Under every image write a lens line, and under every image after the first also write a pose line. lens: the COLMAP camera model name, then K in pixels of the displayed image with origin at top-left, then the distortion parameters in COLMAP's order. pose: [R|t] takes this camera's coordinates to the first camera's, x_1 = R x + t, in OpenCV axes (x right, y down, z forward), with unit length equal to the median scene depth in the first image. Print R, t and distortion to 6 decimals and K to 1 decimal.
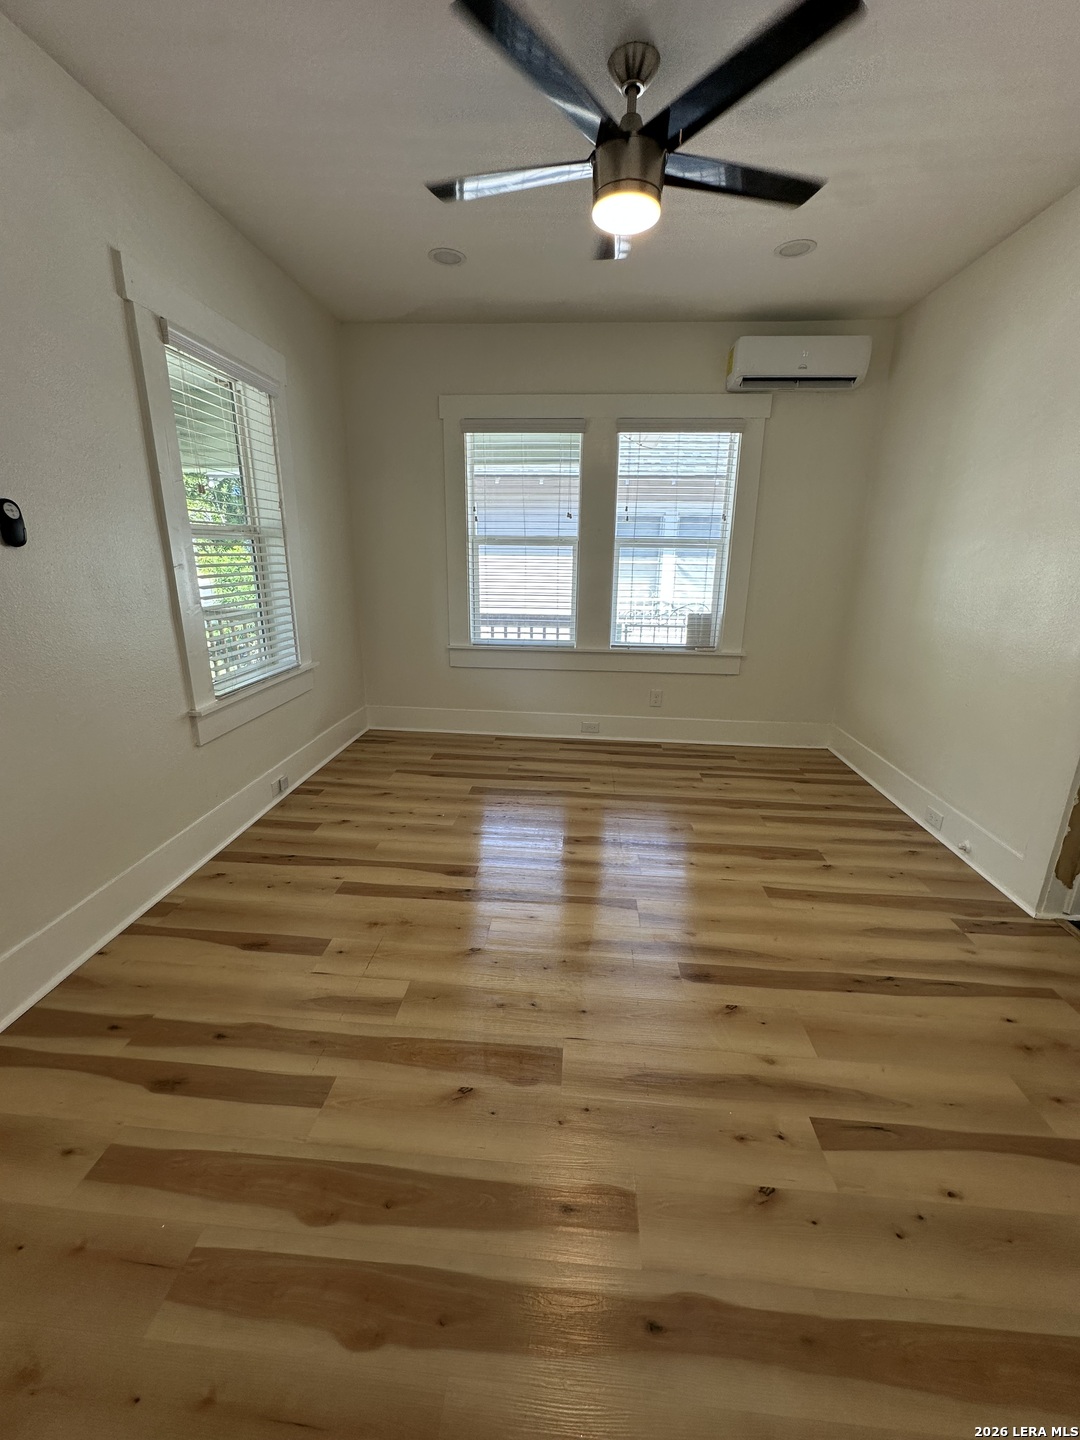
lens RADIAL K [[581.4, 0, 537.3], [0, 581.4, 712.3], [0, 0, 1]] dist [-0.000663, -0.000283]
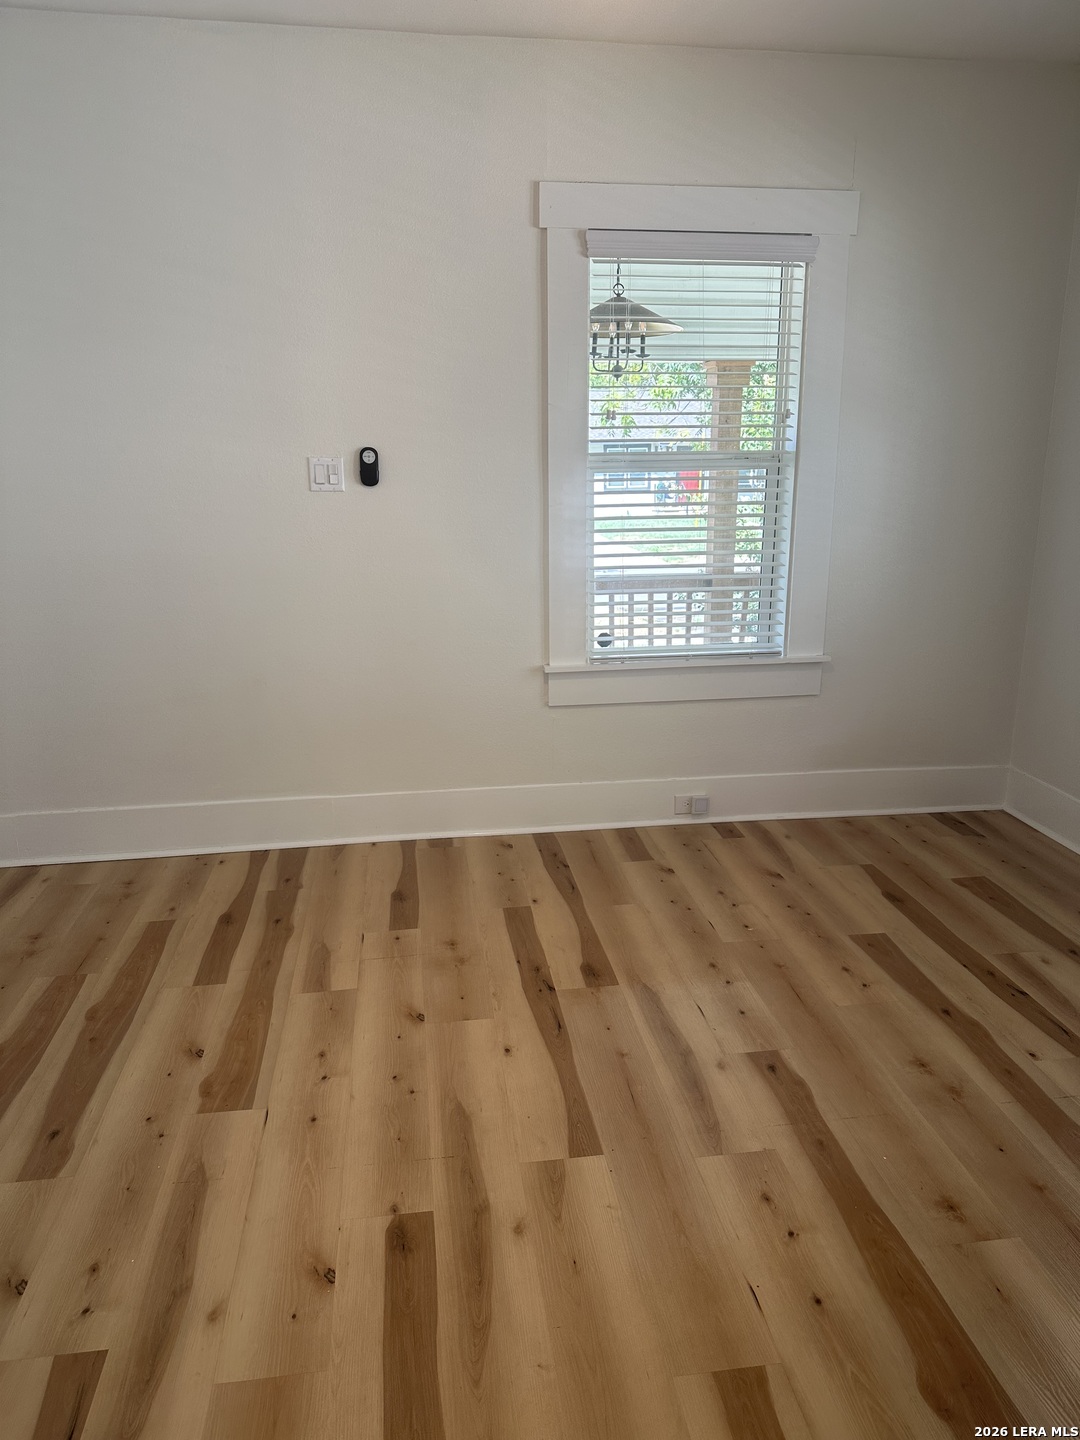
lens RADIAL K [[1003.1, 0, 540.0], [0, 1003.1, 720.0], [0, 0, 1]] dist [0.085693, -0.110645]
pose [[0.214100, 0.222916, -0.951036, 0.987549], [-0.255263, 0.952549, 0.165805, -0.193877], [0.942869, 0.207265, 0.260843, 0.663414]]
